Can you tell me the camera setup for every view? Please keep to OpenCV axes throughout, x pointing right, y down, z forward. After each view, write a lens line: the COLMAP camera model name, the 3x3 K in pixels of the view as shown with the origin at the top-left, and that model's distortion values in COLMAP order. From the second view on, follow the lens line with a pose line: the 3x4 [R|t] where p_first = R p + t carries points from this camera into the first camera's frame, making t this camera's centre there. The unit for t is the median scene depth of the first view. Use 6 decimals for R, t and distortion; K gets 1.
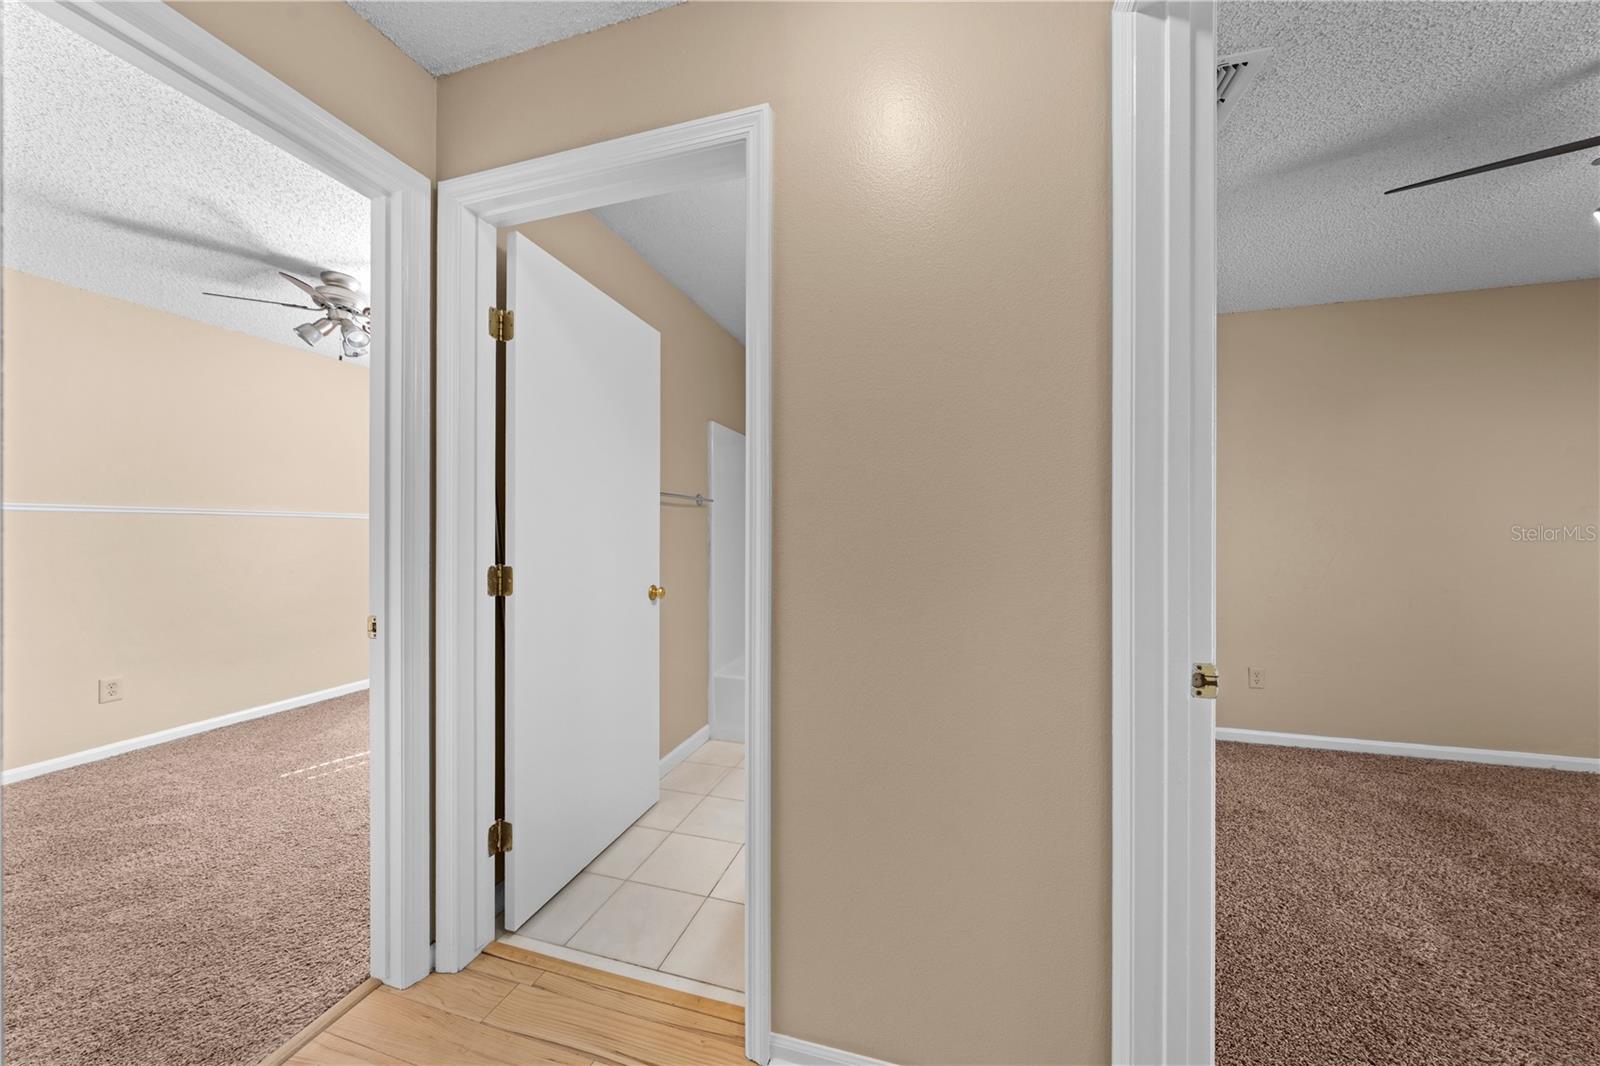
lens RADIAL K [[540.4, 0, 802.4], [0, 540.4, 531.0], [0, 0, 1]] dist [-0.006190, 0.001543]
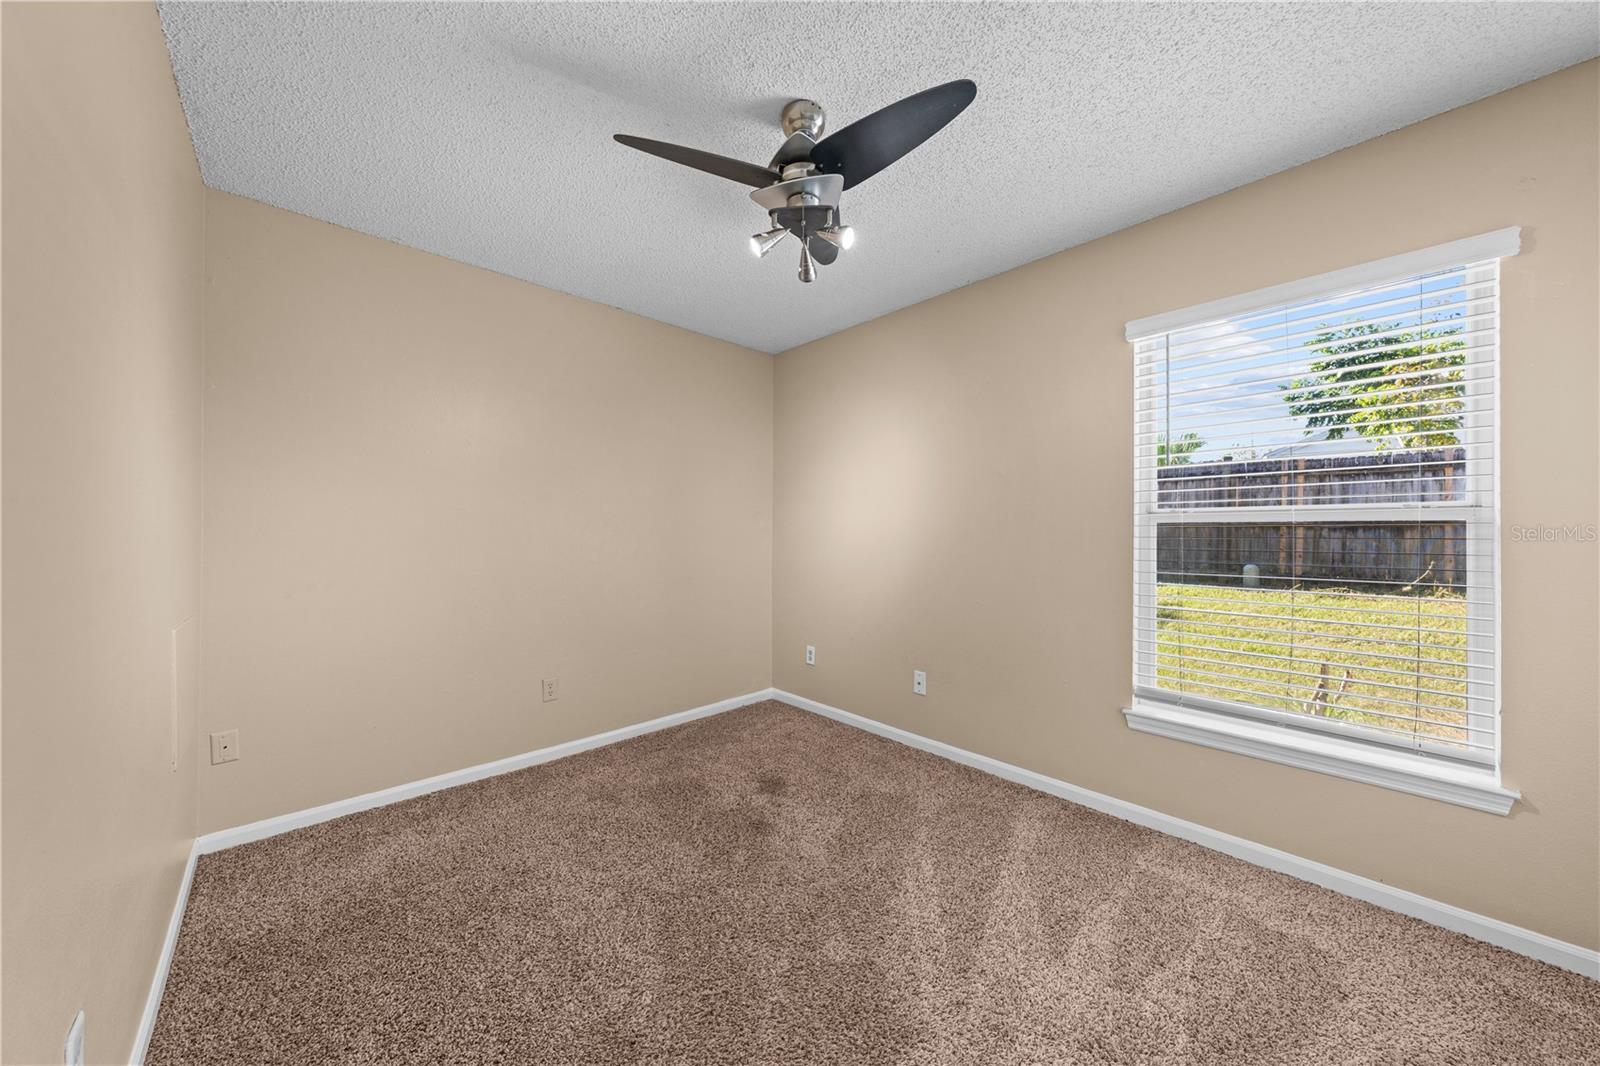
lens RADIAL K [[540.4, 0, 799.5], [0, 540.4, 532.5], [0, 0, 1]] dist [-0.006190, 0.001543]
pose [[0.508100, -0.000599, 0.861298, 0.321709], [-0.000938, 0.999999, 0.001249, 0.003741], [-0.861297, -0.001443, 0.508099, 0.200836]]
